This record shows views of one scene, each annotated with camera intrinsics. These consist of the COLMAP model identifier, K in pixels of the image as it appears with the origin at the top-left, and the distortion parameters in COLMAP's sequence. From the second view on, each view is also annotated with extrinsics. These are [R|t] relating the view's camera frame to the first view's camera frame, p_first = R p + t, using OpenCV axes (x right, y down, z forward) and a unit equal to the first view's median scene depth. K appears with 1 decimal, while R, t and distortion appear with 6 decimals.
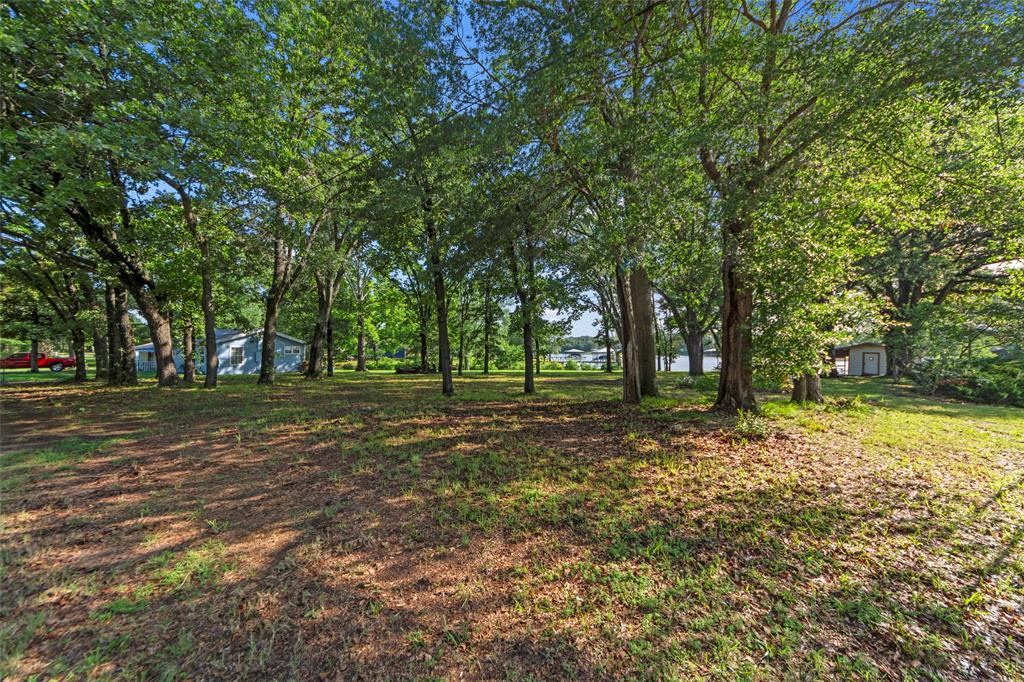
lens RADIAL K [[375.8, 0, 512.5], [0, 375.8, 339.1], [0, 0, 1]] dist [-0.000860, 0.001735]
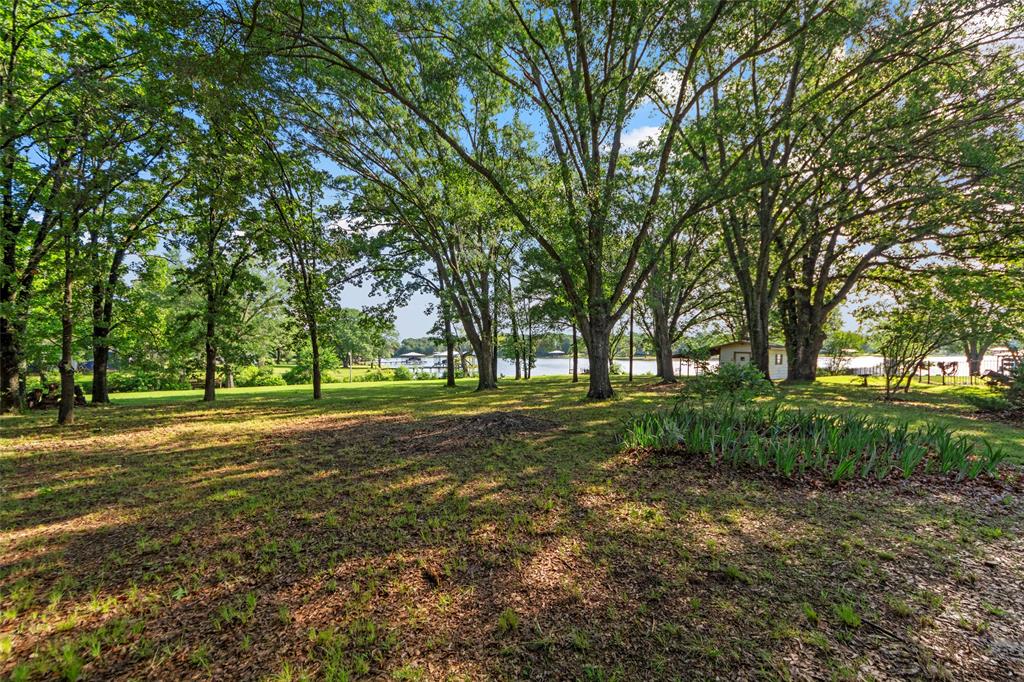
lens RADIAL K [[375.8, 0, 512.8], [0, 375.8, 341.7], [0, 0, 1]] dist [-0.000860, 0.001735]
pose [[0.919130, 0.002151, 0.393949, 0.096800], [-0.001605, 0.999997, -0.001716, 0.010787], [-0.393952, 0.000945, 0.919131, 0.352444]]
